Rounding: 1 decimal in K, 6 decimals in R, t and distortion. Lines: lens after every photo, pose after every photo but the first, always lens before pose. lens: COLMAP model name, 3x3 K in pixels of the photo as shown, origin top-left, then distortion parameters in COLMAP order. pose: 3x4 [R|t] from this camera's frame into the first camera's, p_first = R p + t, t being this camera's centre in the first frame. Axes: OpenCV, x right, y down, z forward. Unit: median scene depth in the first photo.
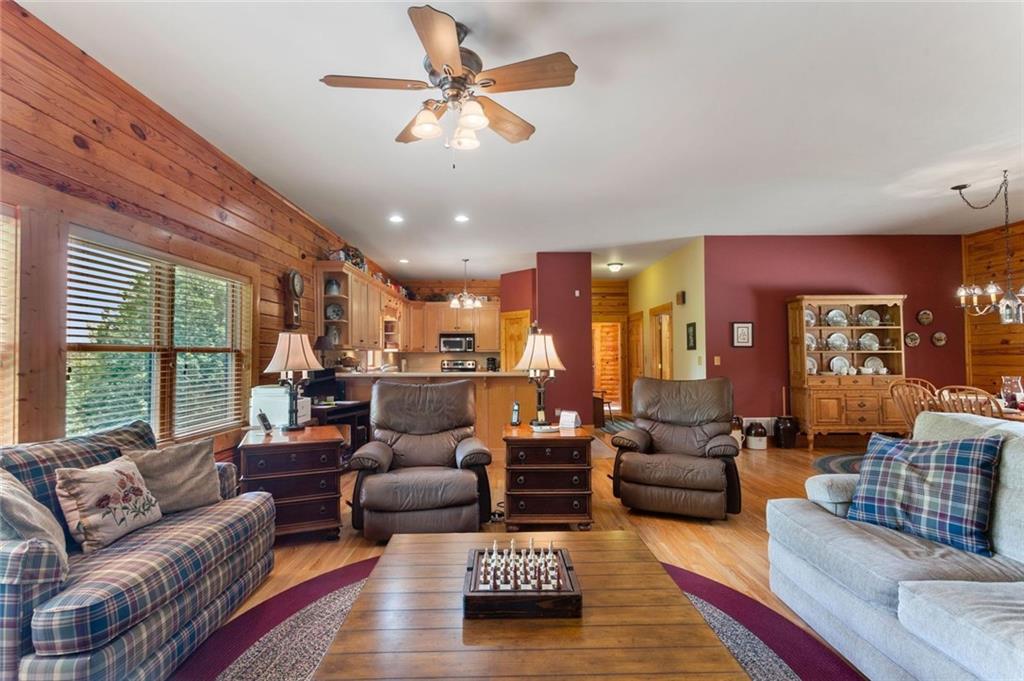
lens RADIAL K [[485.1, 0, 509.9], [0, 485.1, 338.9], [0, 0, 1]] dist [0.006544, 0.000522]
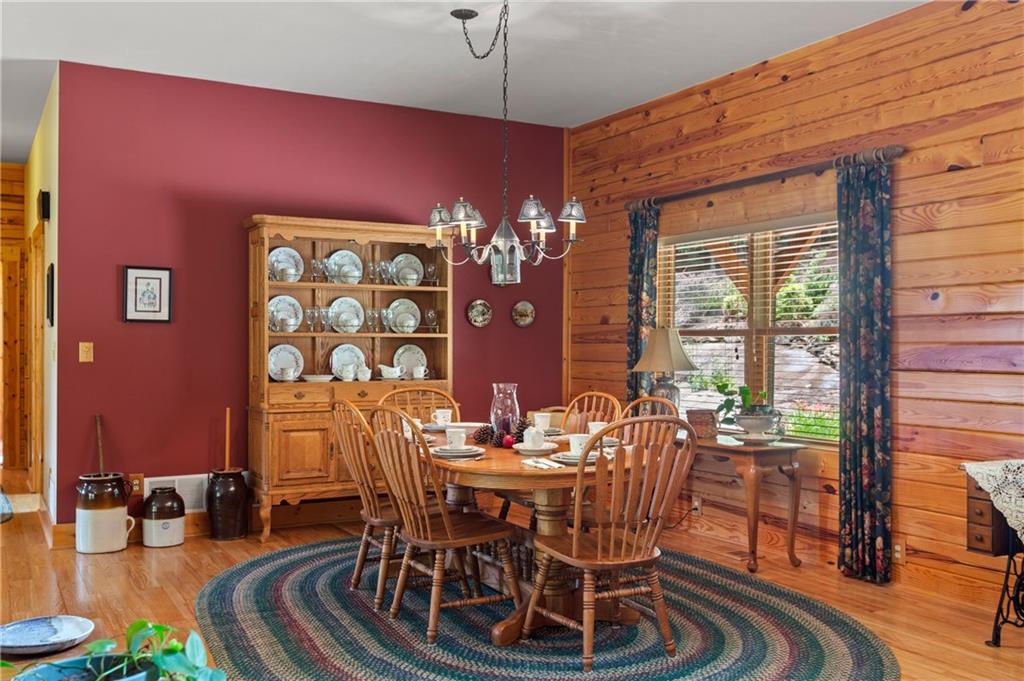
lens RADIAL K [[952.3, 0, 513.6], [0, 952.3, 342.3], [0, 0, 1]] dist [0.004904, 0.000000]
pose [[0.878678, 0.006728, 0.477368, 0.365318], [-0.023913, 0.999266, 0.029933, 0.001026], [-0.476816, -0.037717, 0.878193, 0.061532]]
